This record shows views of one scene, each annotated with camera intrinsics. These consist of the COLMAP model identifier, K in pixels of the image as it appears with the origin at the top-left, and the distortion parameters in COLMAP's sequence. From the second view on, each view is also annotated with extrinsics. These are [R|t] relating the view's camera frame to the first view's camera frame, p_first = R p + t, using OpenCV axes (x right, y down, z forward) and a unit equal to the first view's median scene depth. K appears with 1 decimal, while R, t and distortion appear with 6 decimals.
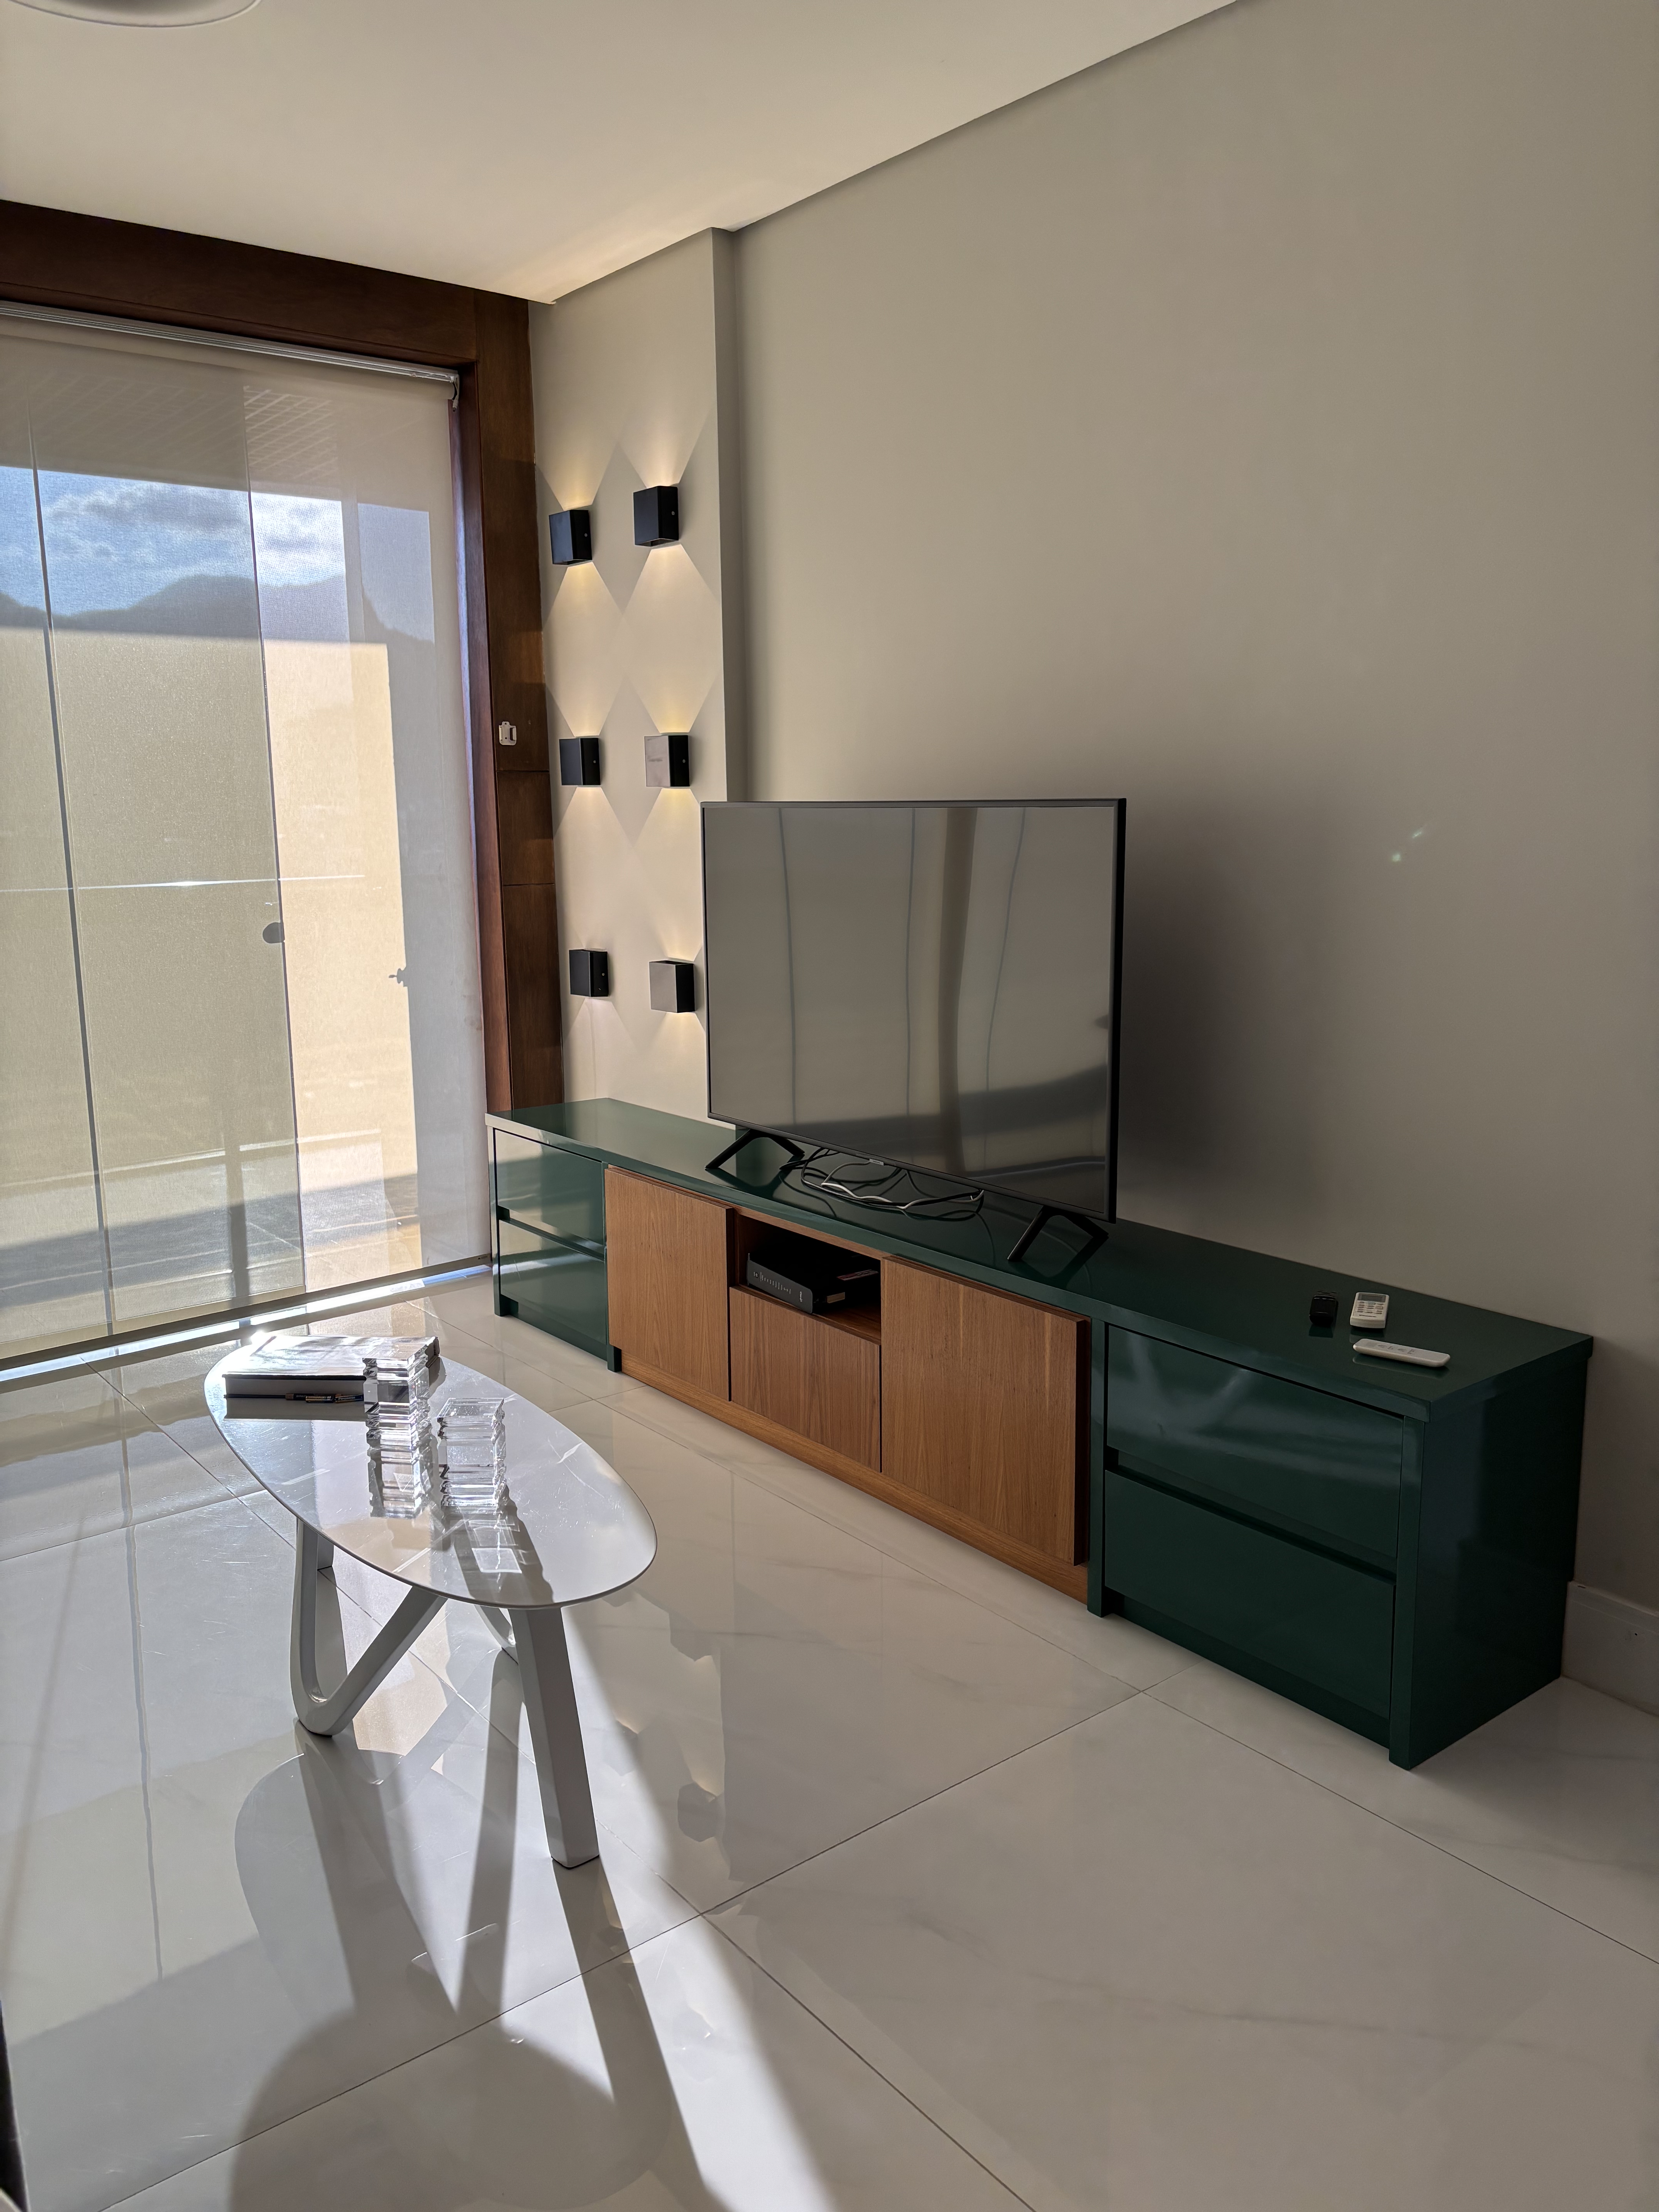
lens RADIAL K [[1695.0, 0, 821.9], [0, 1695.0, 1109.9], [0, 0, 1]] dist [0.002860, 0.001053]
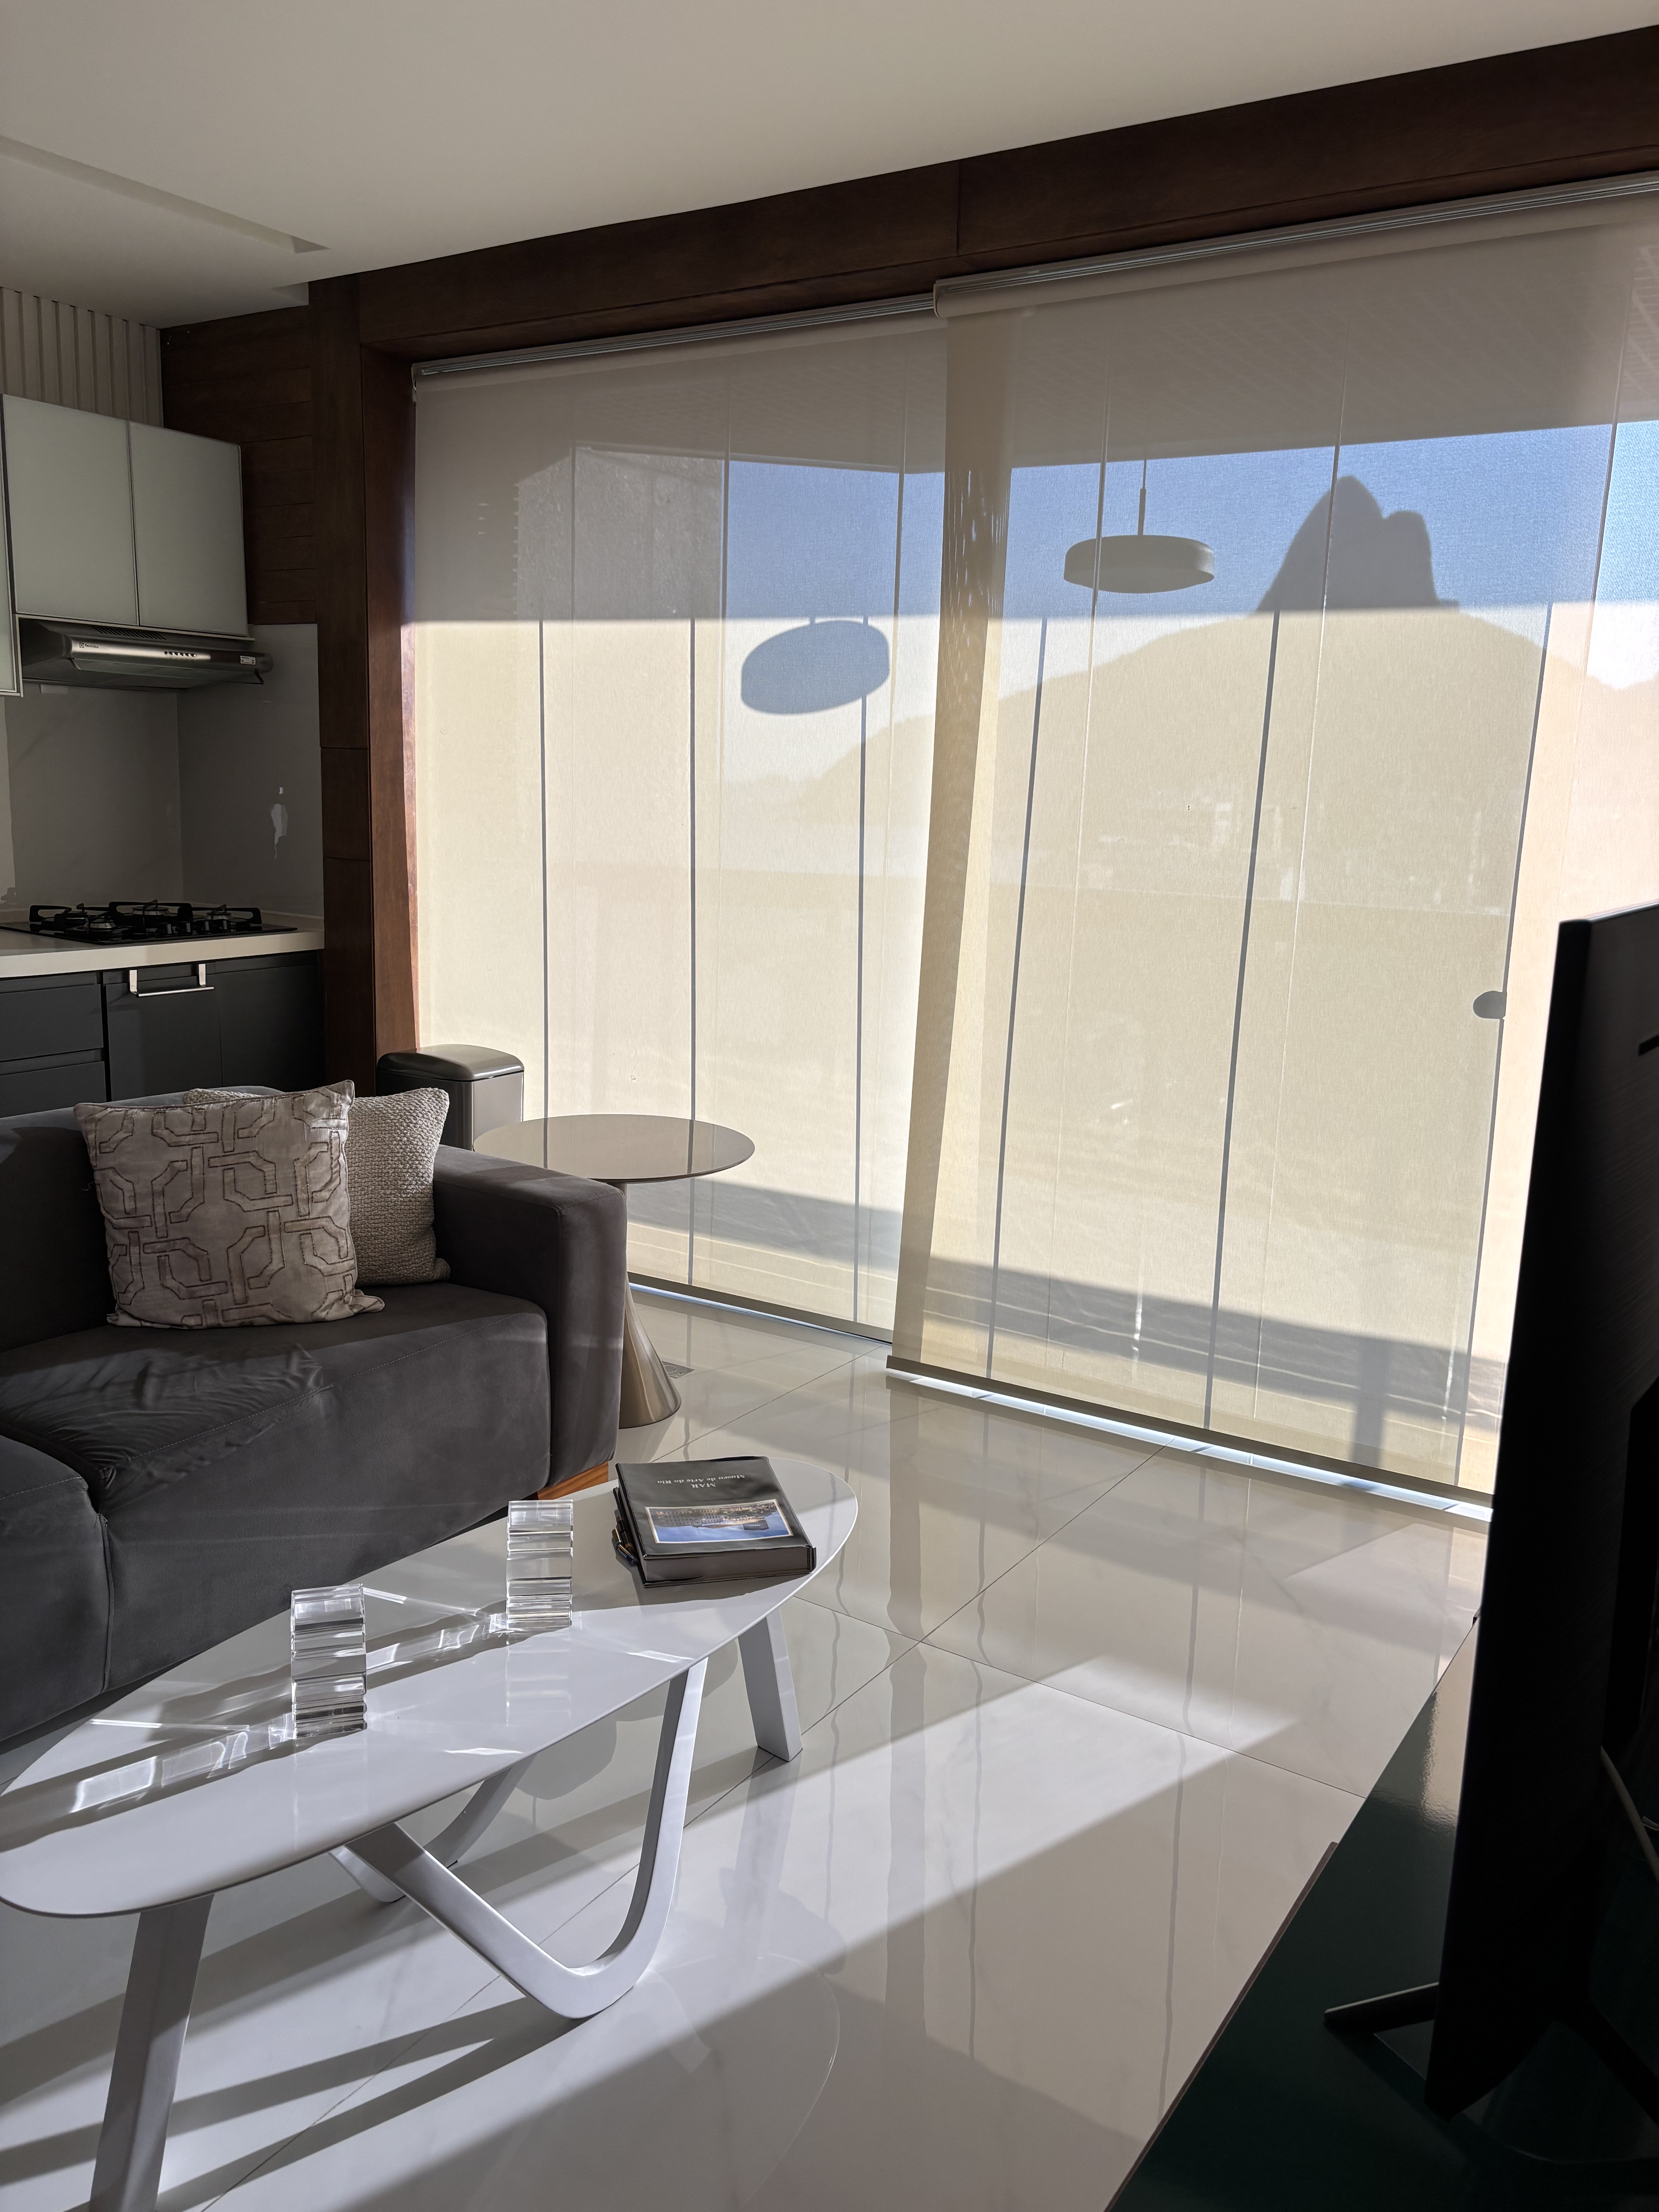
lens RADIAL K [[1695.0, 0, 821.9], [0, 1695.0, 1109.9], [0, 0, 1]] dist [0.002860, 0.001053]
pose [[0.308512, 0.207521, -0.928308, 0.296814], [-0.205283, 0.967441, 0.148045, -0.114867], [0.928805, 0.144892, 0.341068, 0.505210]]
